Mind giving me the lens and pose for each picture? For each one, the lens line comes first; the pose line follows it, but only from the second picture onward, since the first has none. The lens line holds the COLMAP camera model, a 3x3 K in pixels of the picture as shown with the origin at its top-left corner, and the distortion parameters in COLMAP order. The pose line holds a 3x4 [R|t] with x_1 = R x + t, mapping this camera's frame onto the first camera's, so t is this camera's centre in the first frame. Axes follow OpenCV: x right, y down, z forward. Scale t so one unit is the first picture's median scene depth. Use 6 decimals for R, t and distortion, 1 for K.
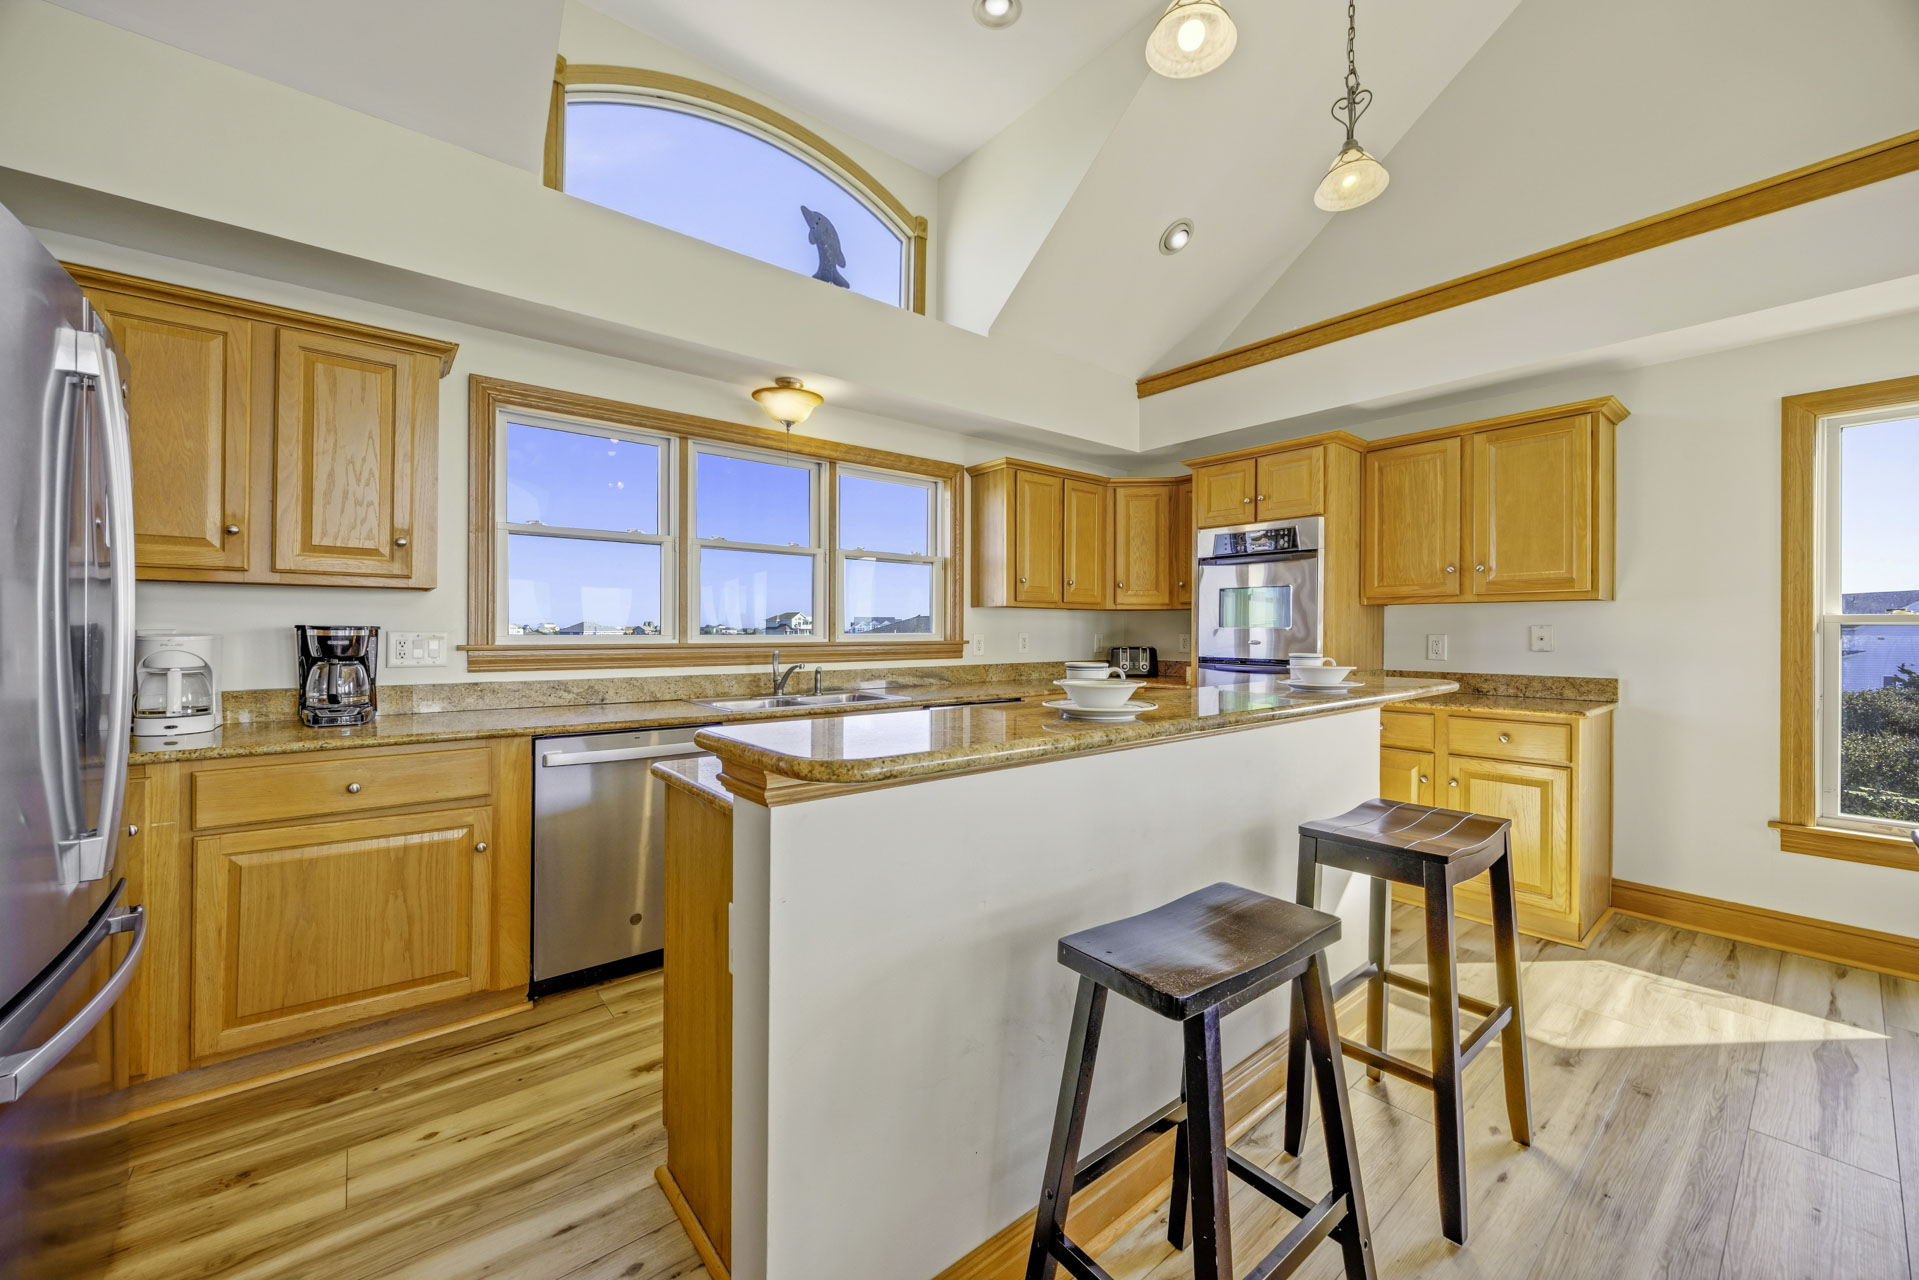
lens RADIAL K [[731.6, 0, 958.6], [0, 731.6, 629.0], [0, 0, 1]] dist [-0.005456, 0.000808]
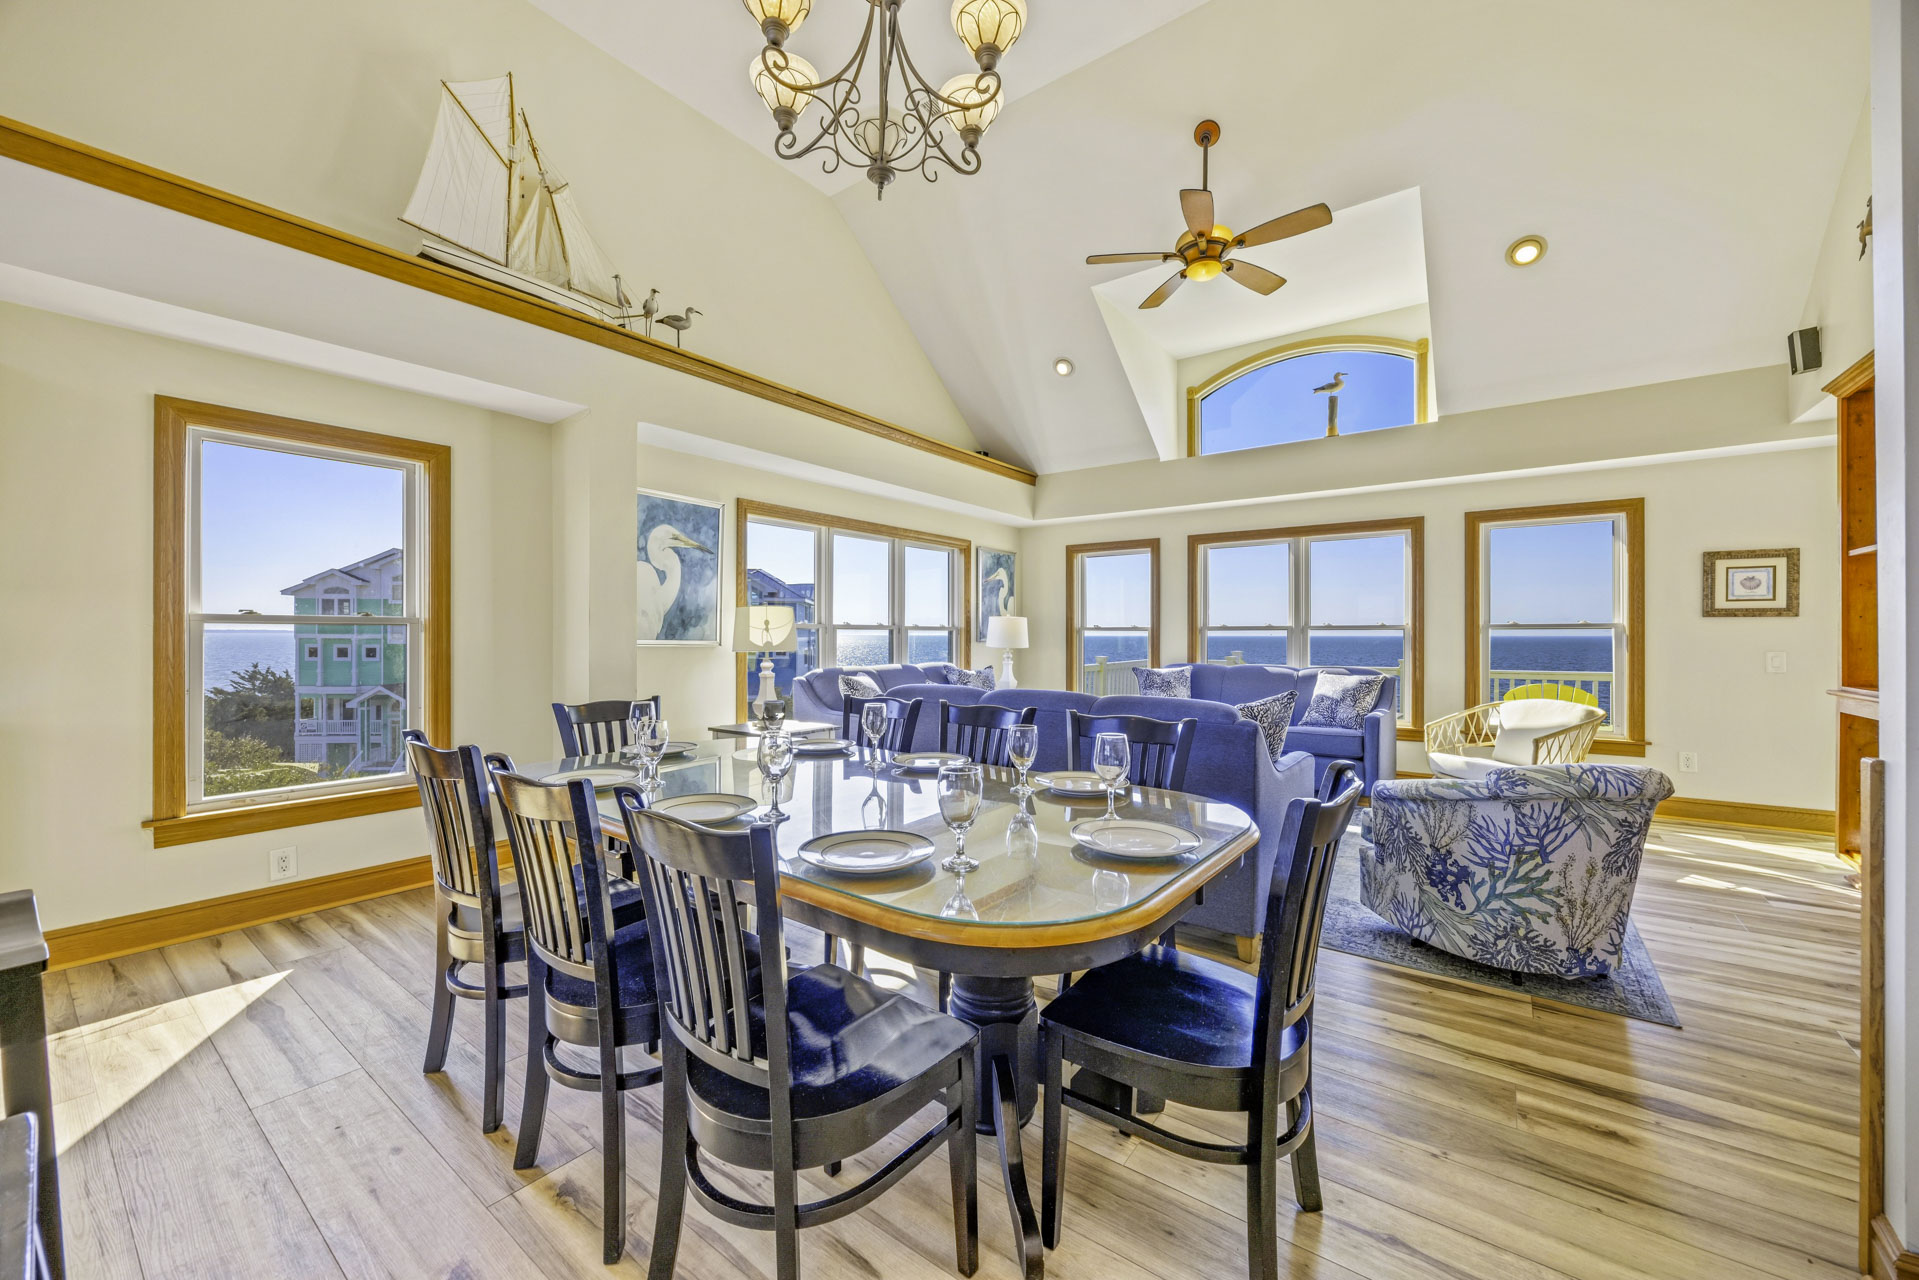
lens RADIAL K [[737.7, 0, 947.5], [0, 737.7, 632.2], [0, 0, 1]] dist [-0.006351, 0.000668]
pose [[-0.235287, 0.000685, 0.971926, -0.093549], [-0.003092, 0.999994, -0.001454, 0.005474], [-0.971921, -0.003348, -0.235284, 0.167714]]
